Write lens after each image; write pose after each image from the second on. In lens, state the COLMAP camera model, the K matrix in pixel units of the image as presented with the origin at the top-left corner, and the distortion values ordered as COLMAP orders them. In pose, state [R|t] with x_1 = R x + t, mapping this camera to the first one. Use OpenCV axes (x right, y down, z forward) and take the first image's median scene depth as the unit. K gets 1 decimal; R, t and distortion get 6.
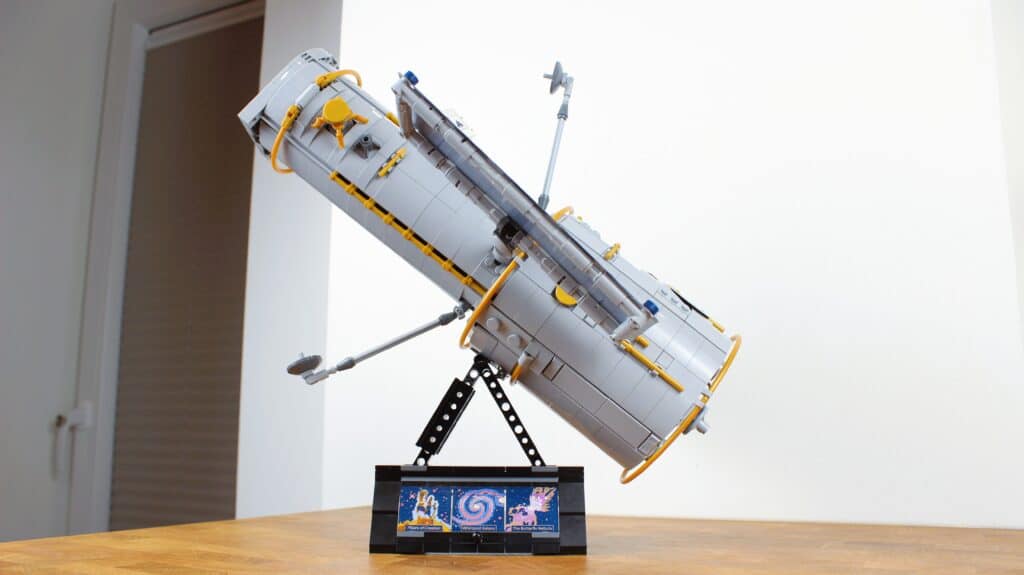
lens RADIAL K [[843.7, 0, 512.0], [0, 843.7, 287.5], [0, 0, 1]] dist [-0.094328, -0.000572]
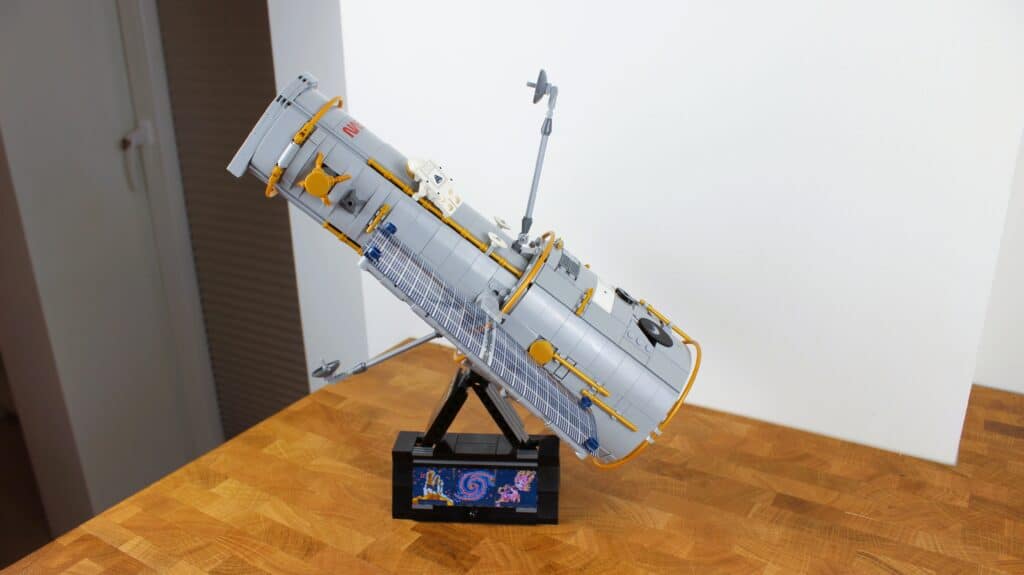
lens RADIAL K [[843.7, 0, 512.0], [0, 843.7, 287.5], [0, 0, 1]] dist [-0.094328, -0.000572]
pose [[0.996665, 0.006318, -0.081359, 0.117172], [0.036278, 0.858756, 0.511099, -0.637752], [0.073096, -0.512346, 0.855663, 0.067797]]
